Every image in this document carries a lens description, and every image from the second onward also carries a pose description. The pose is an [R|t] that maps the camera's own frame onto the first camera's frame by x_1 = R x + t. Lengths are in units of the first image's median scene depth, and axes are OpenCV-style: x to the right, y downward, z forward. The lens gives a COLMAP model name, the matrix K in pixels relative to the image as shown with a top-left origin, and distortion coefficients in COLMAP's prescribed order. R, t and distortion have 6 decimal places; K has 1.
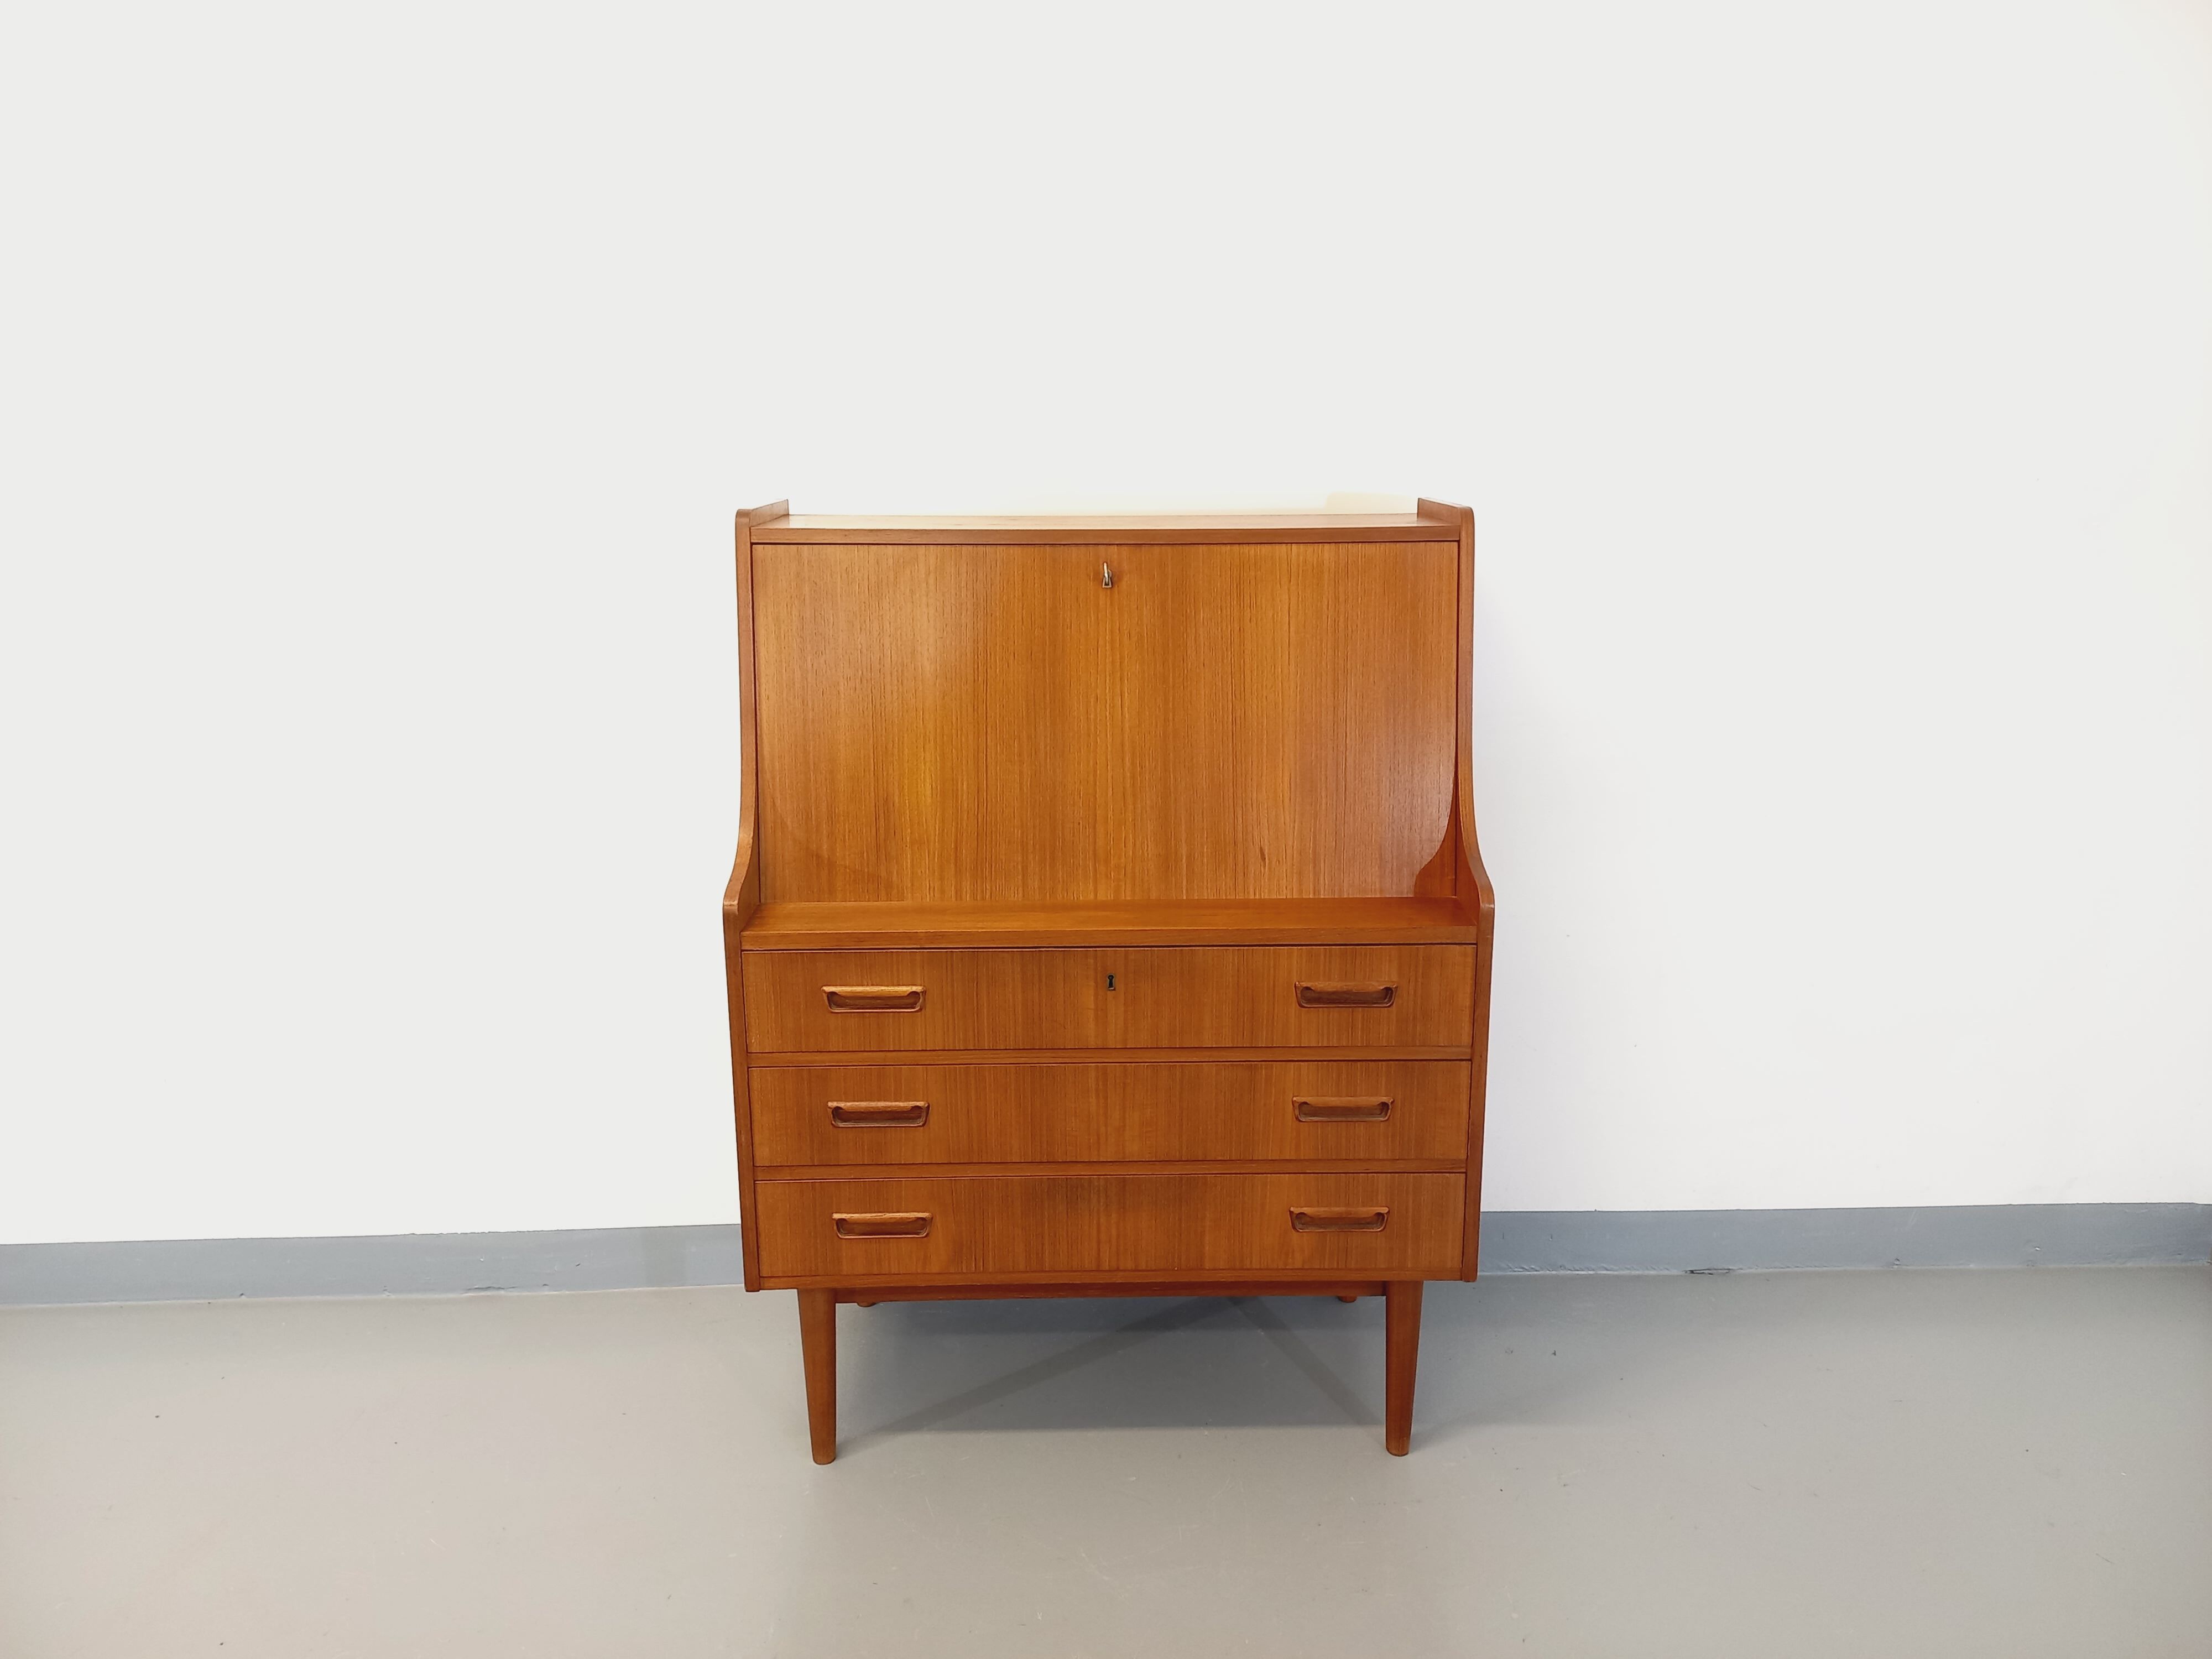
lens RADIAL K [[1587.3, 0, 1106.3], [0, 1587.3, 807.9], [0, 0, 1]] dist [0.117387, -0.112252]
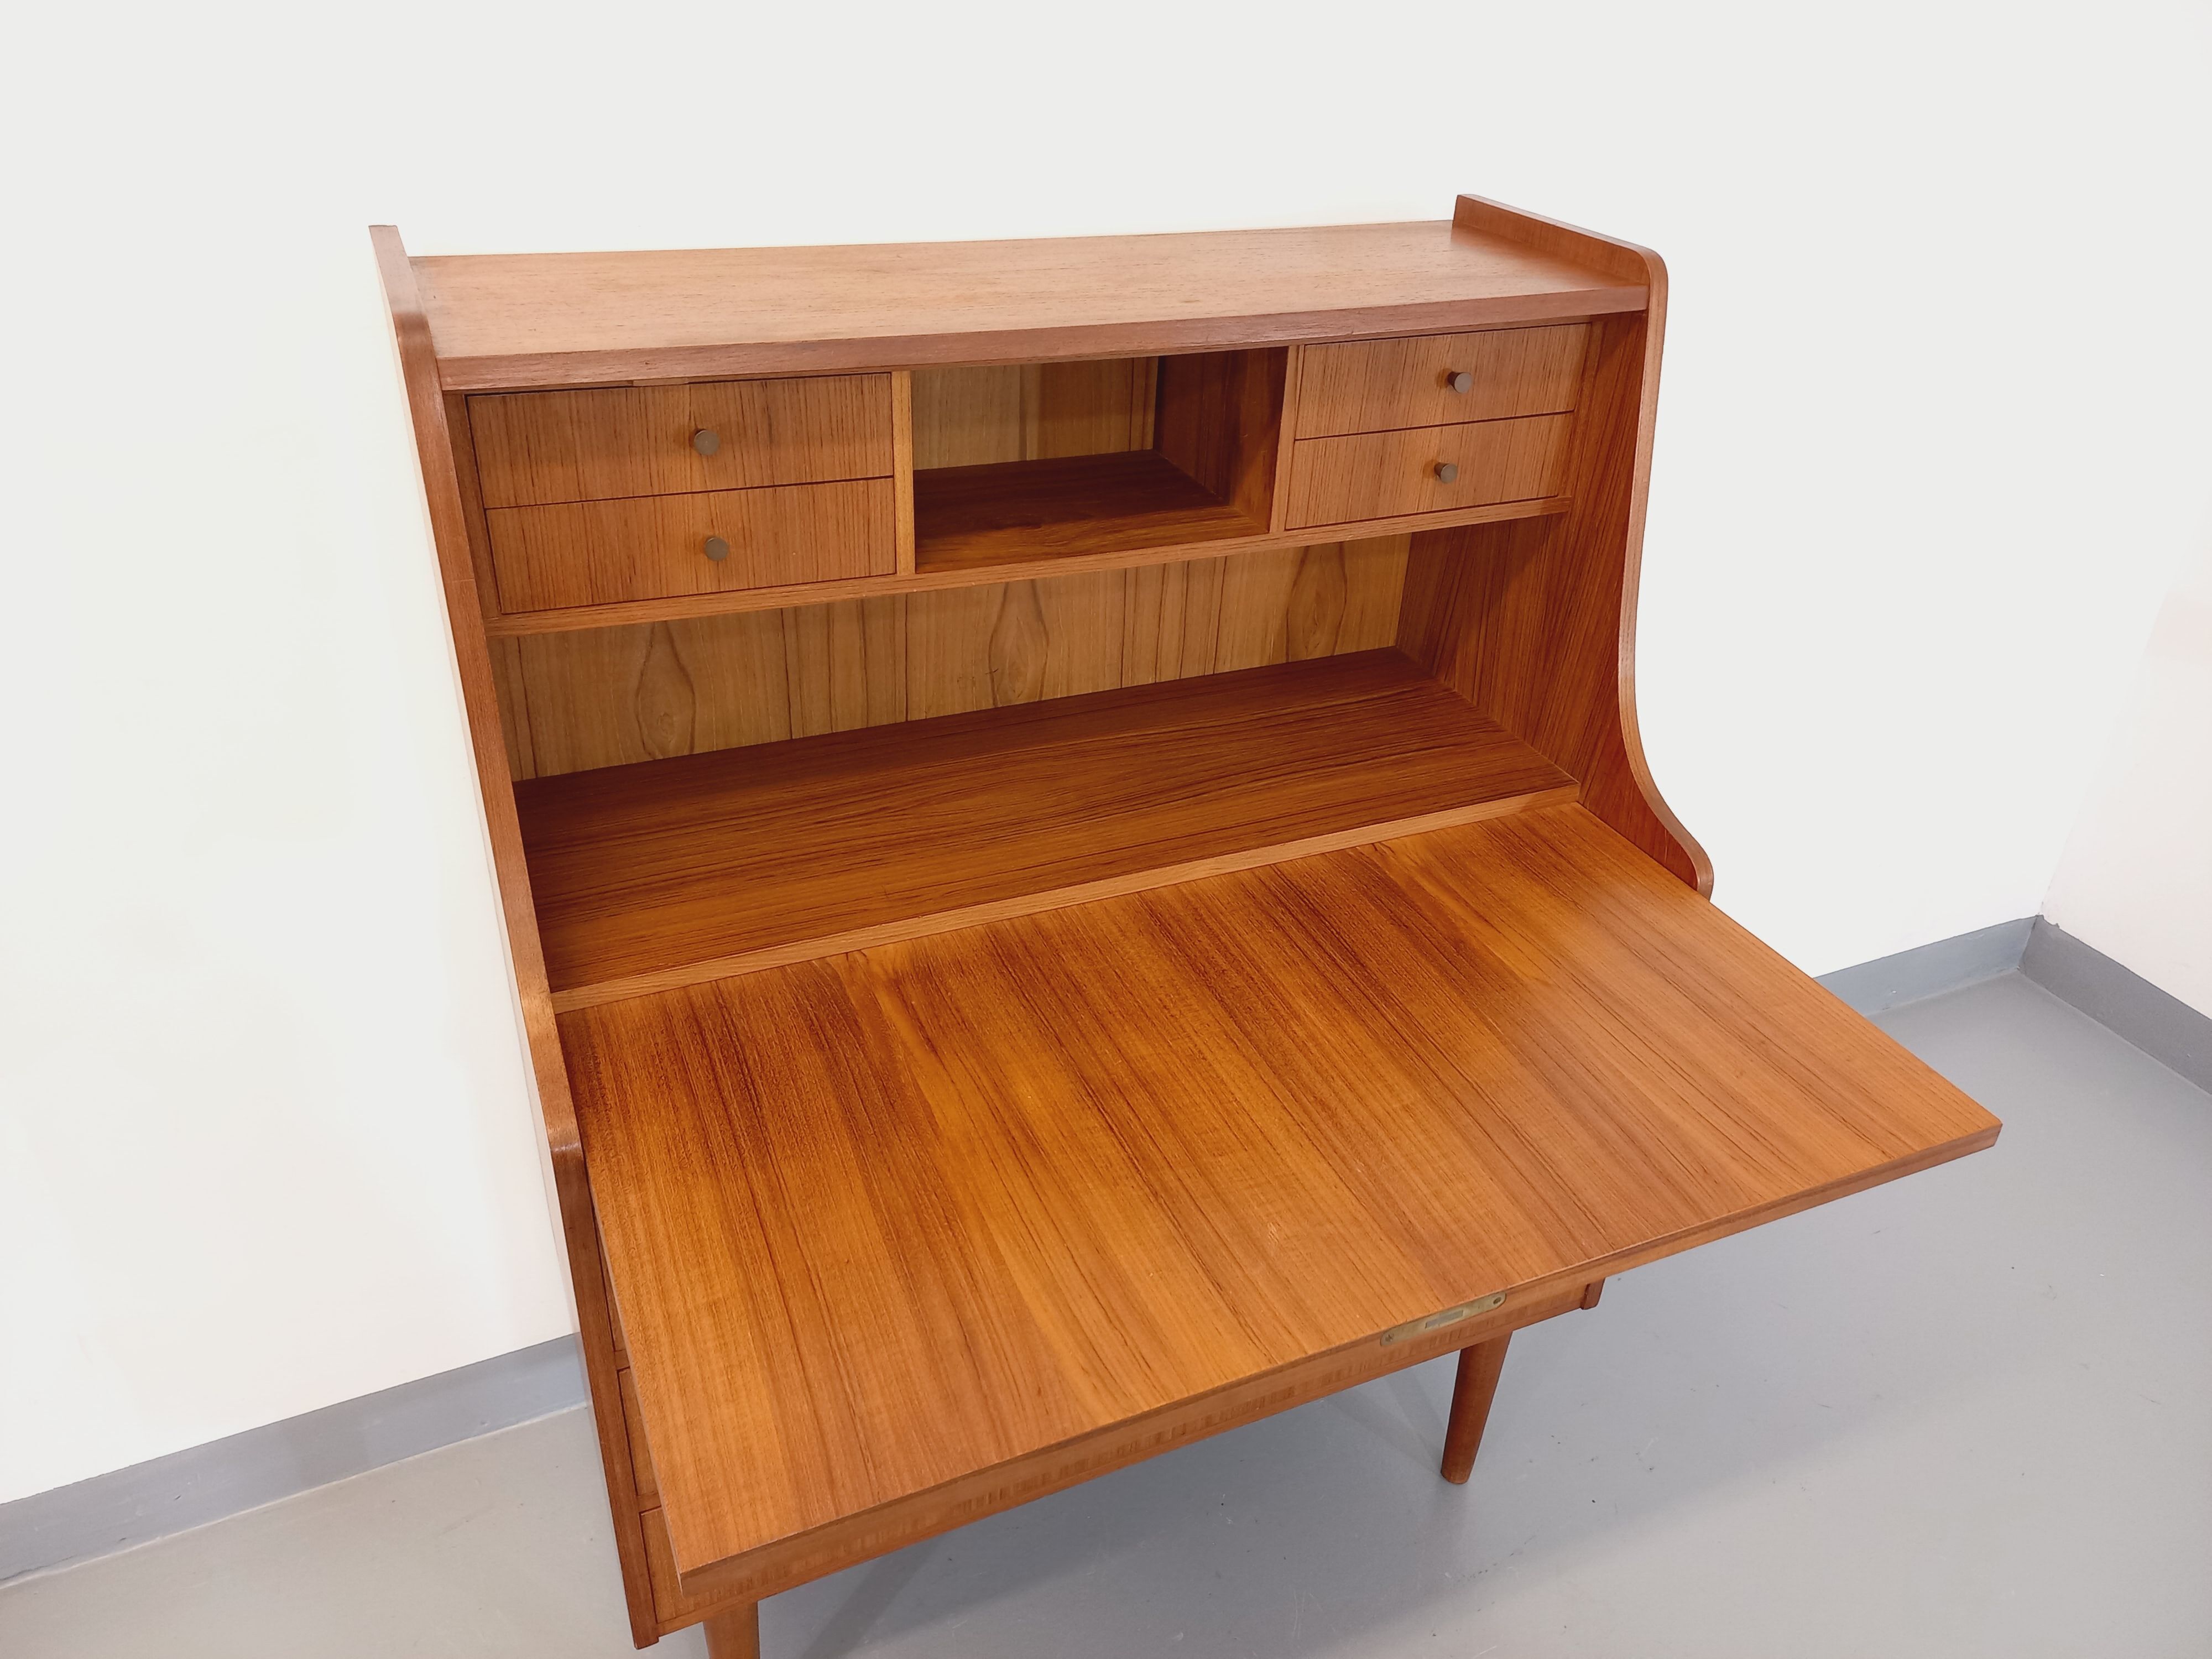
lens RADIAL K [[1587.3, 0, 1106.3], [0, 1587.3, 807.9], [0, 0, 1]] dist [0.117387, -0.112252]
pose [[0.922922, -0.155022, 0.352397, -0.228095], [0.047816, 0.954416, 0.294626, -0.178803], [-0.382007, -0.255066, 0.888263, 0.471796]]
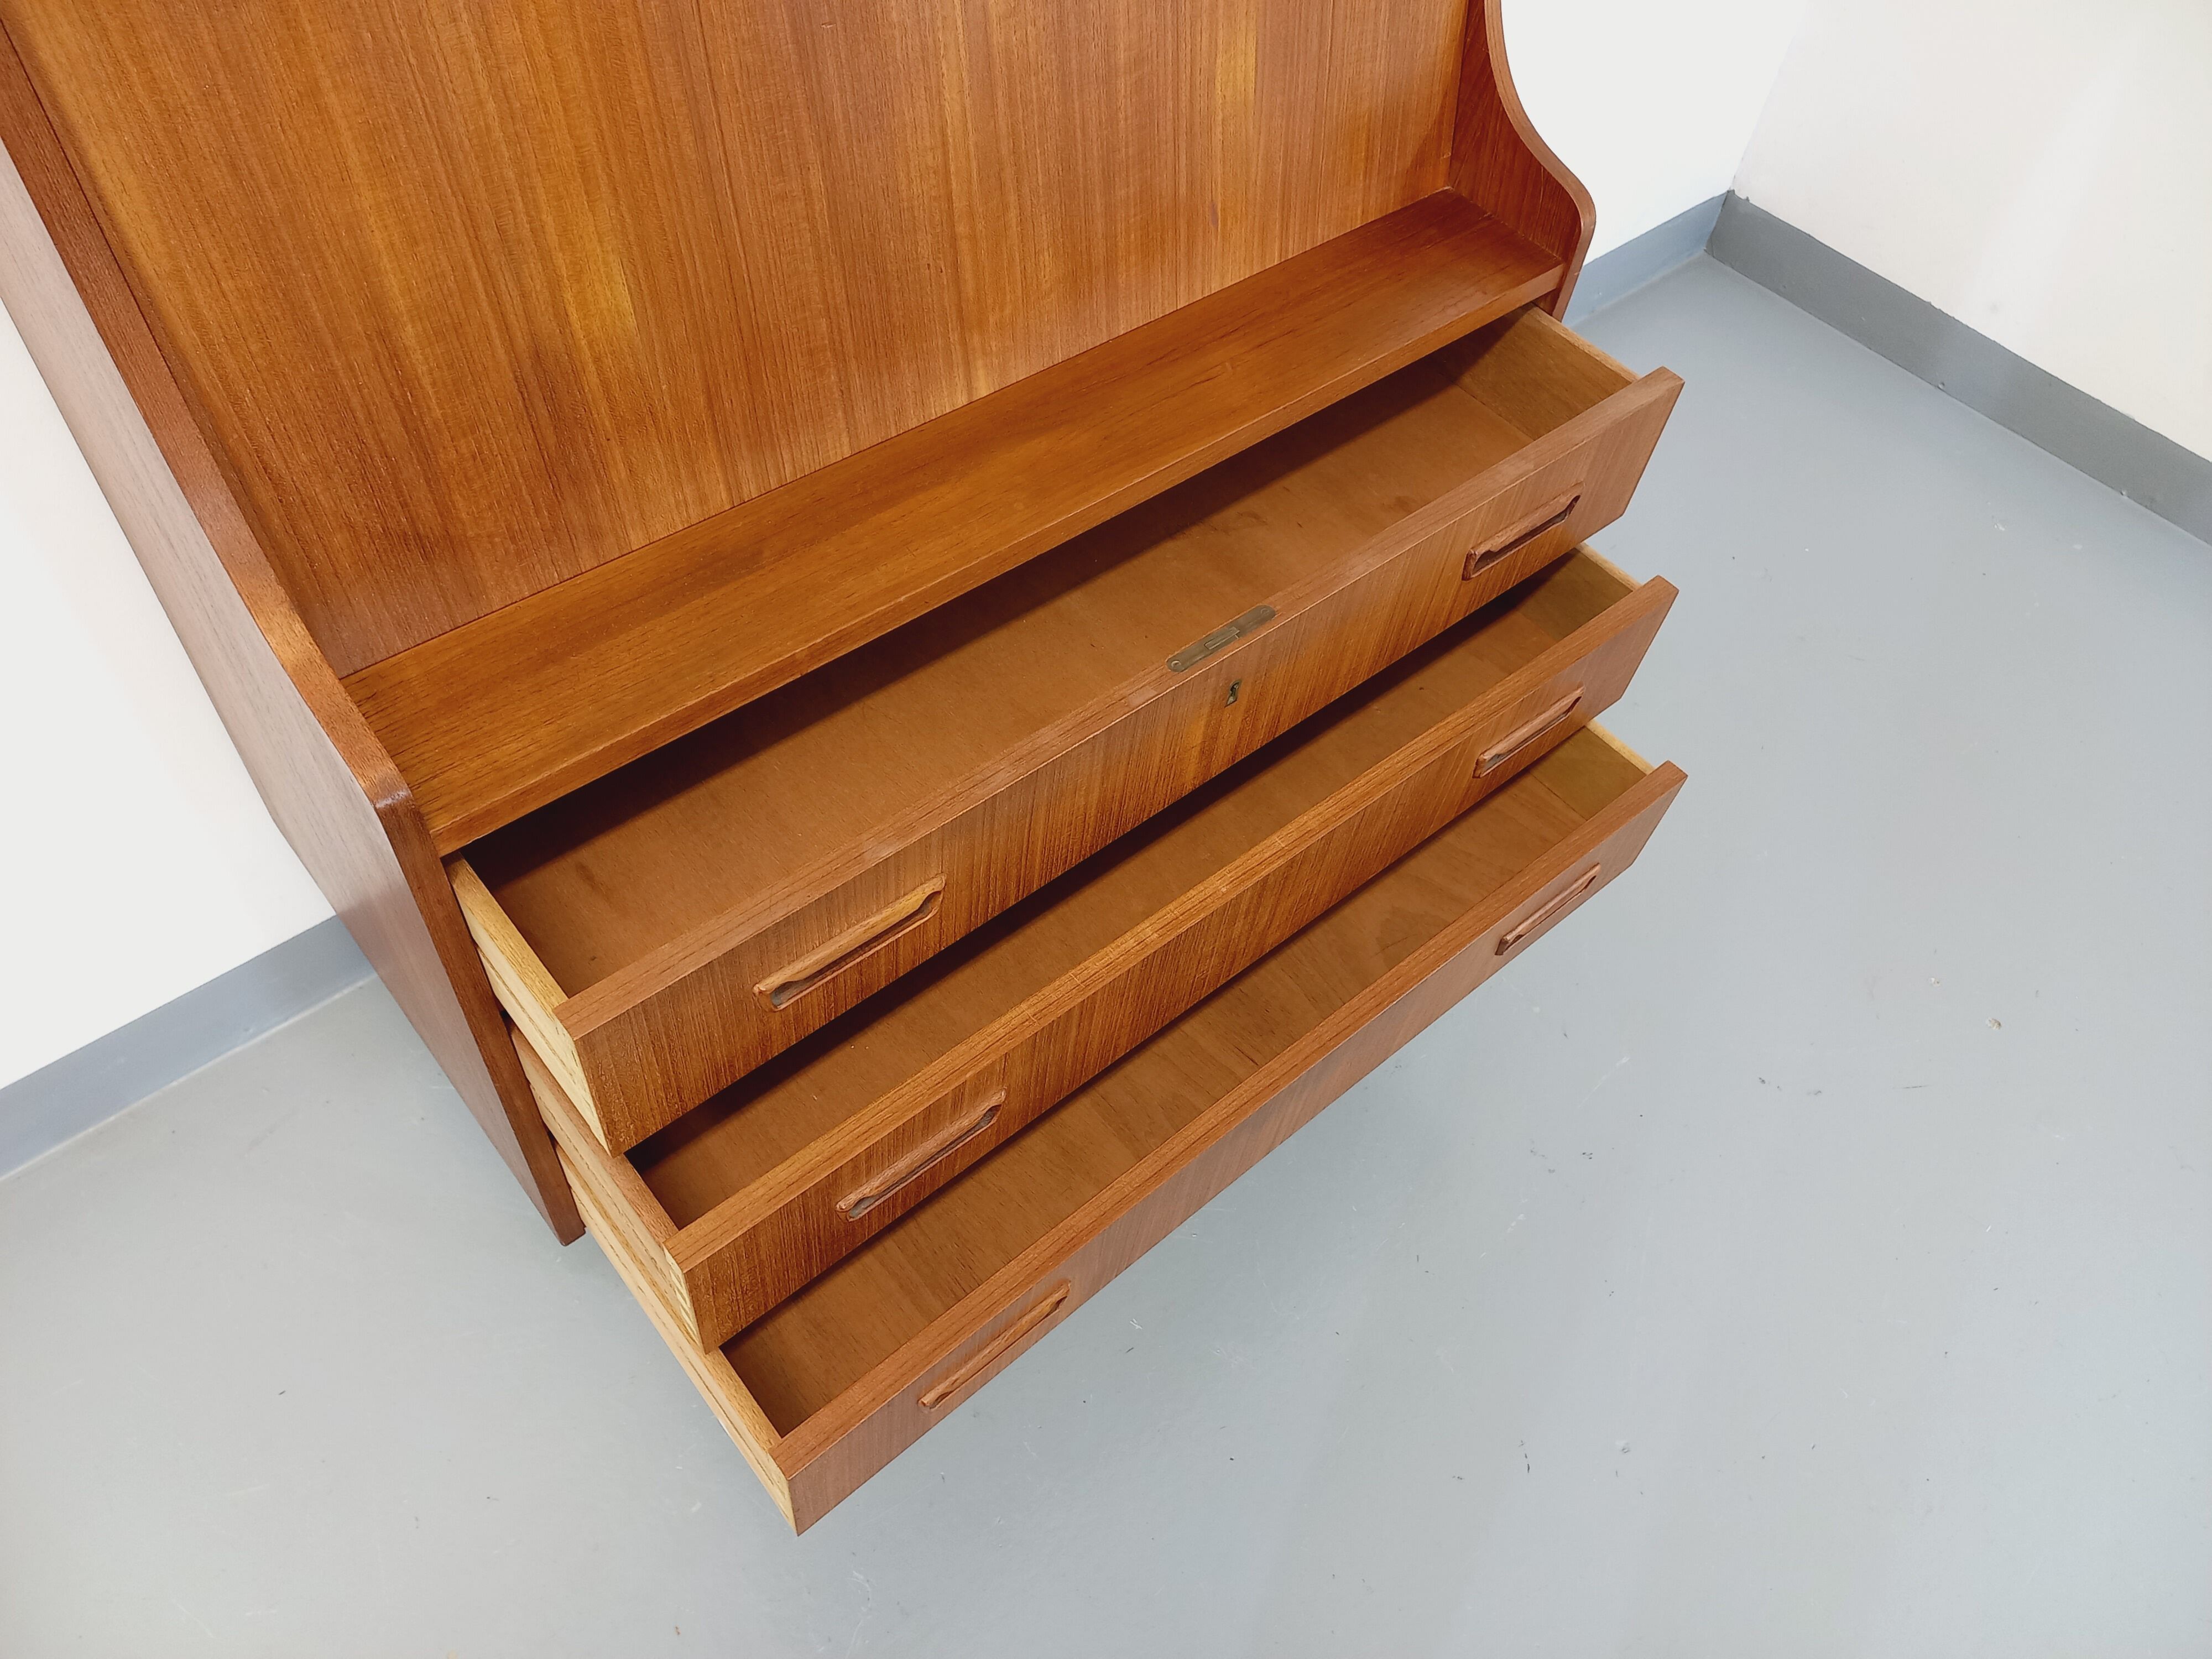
lens RADIAL K [[1619.0, 0, 1107.3], [0, 1619.0, 808.4], [0, 0, 1]] dist [0.131494, -0.211573]
pose [[0.774143, -0.448819, 0.446391, -0.266630], [0.067177, 0.759453, 0.647084, -0.179980], [-0.629437, -0.470948, 0.618075, 0.600162]]
